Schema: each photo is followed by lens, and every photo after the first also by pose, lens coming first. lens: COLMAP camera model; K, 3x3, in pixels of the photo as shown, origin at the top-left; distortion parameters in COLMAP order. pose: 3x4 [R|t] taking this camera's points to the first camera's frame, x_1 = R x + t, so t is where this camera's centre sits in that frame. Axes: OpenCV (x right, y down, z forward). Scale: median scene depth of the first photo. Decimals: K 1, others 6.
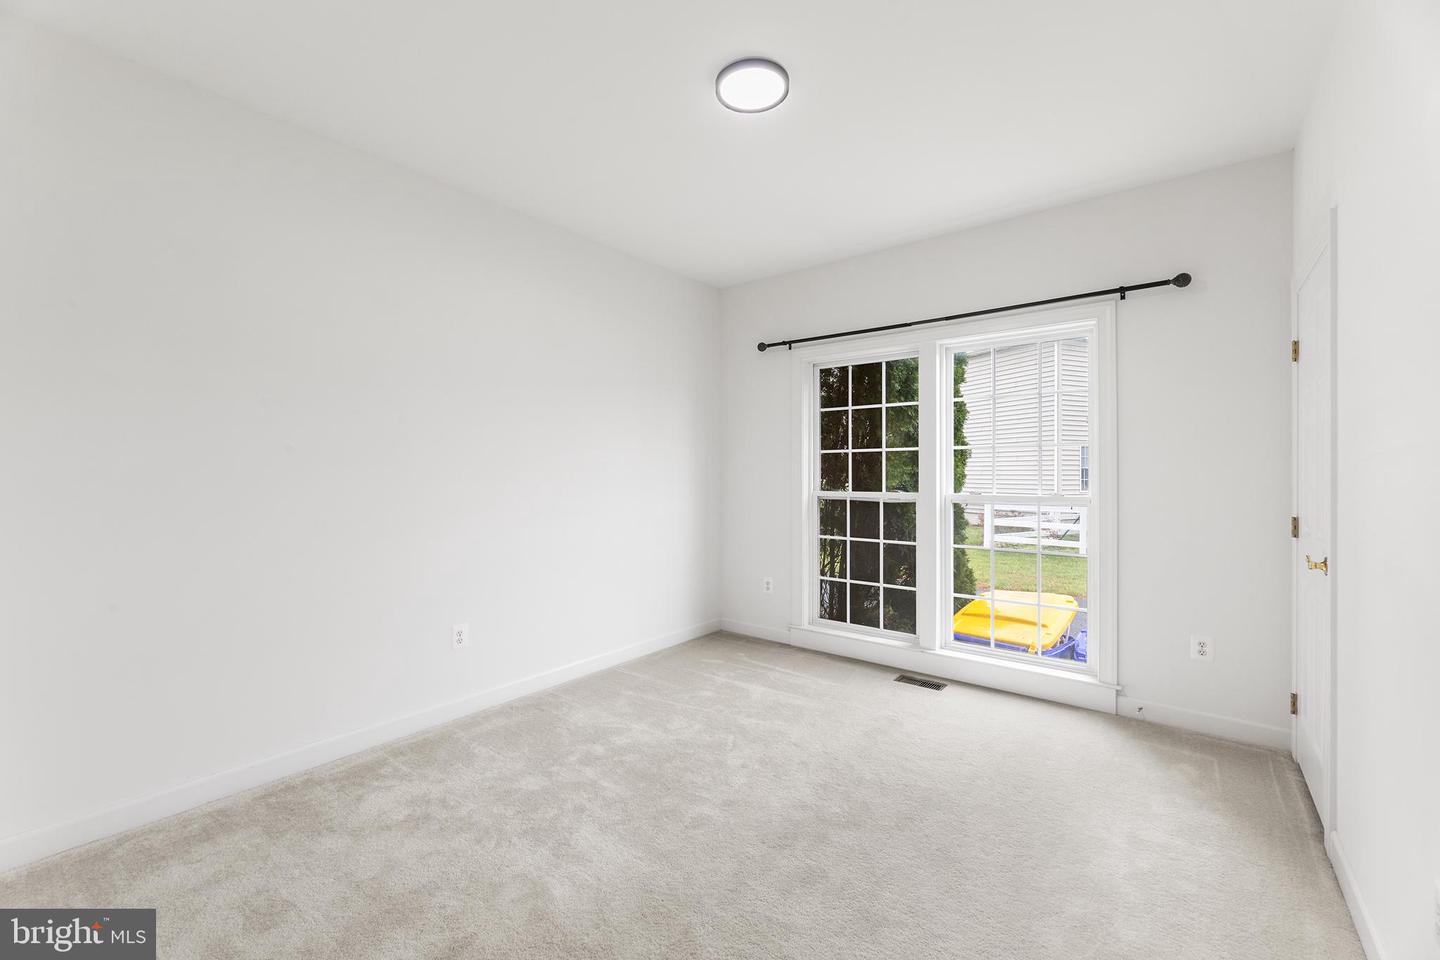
lens RADIAL K [[587.7, 0, 714.1], [0, 587.7, 473.8], [0, 0, 1]] dist [-0.001755, -0.000236]
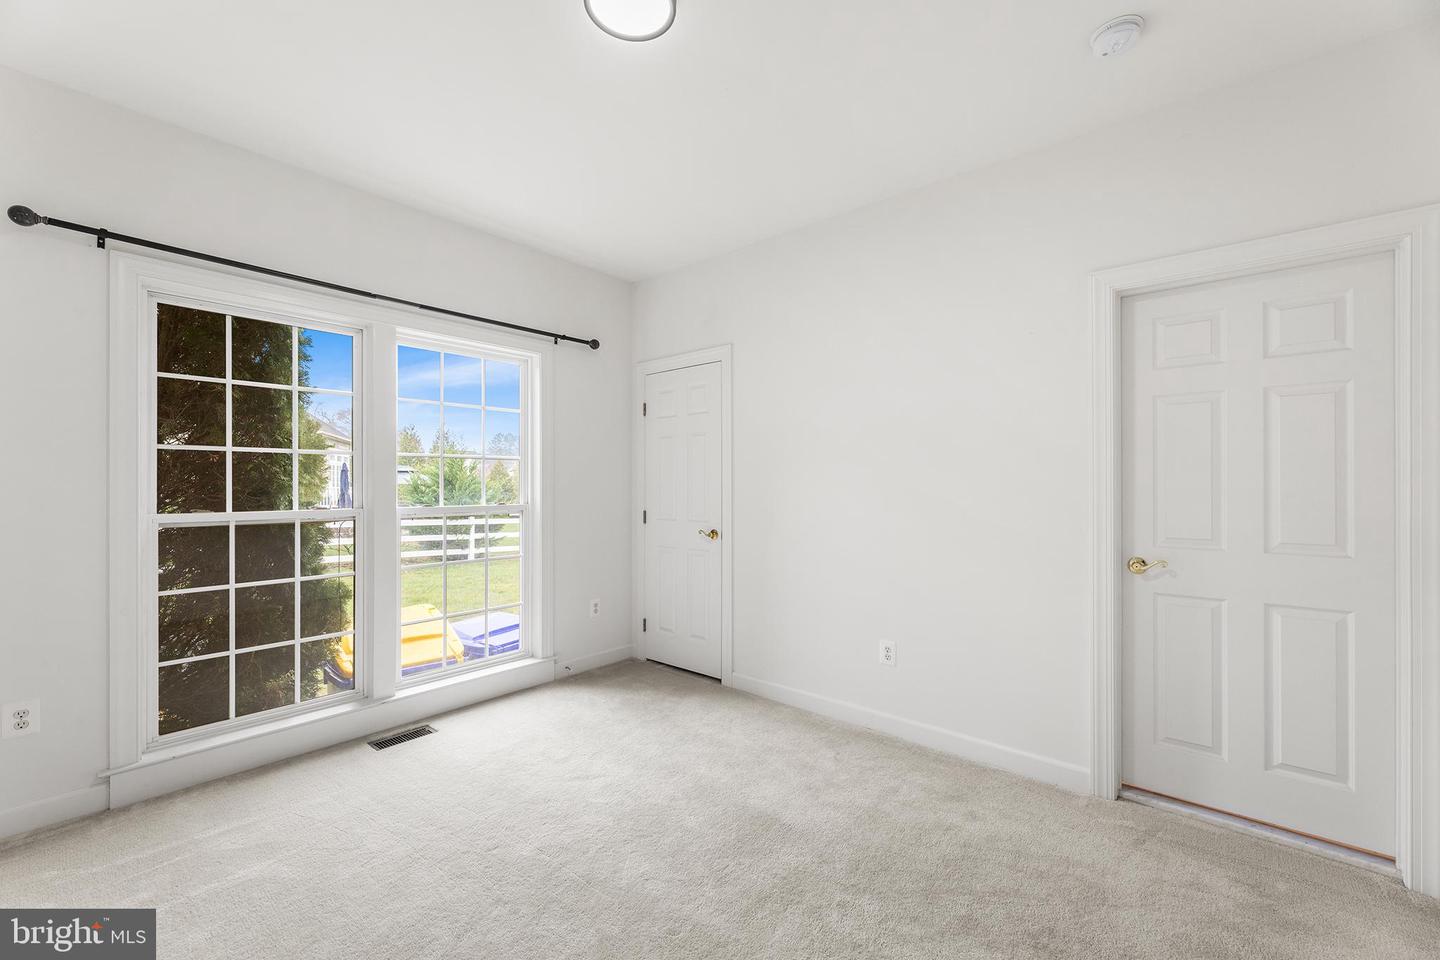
lens RADIAL K [[581.6, 0, 719.8], [0, 581.6, 486.9], [0, 0, 1]] dist [0.001220, 0.000171]
pose [[0.039262, -0.001915, 0.999227, -0.435084], [0.004151, 0.999990, 0.001753, 0.003765], [-0.999220, 0.004079, 0.039270, 0.506276]]
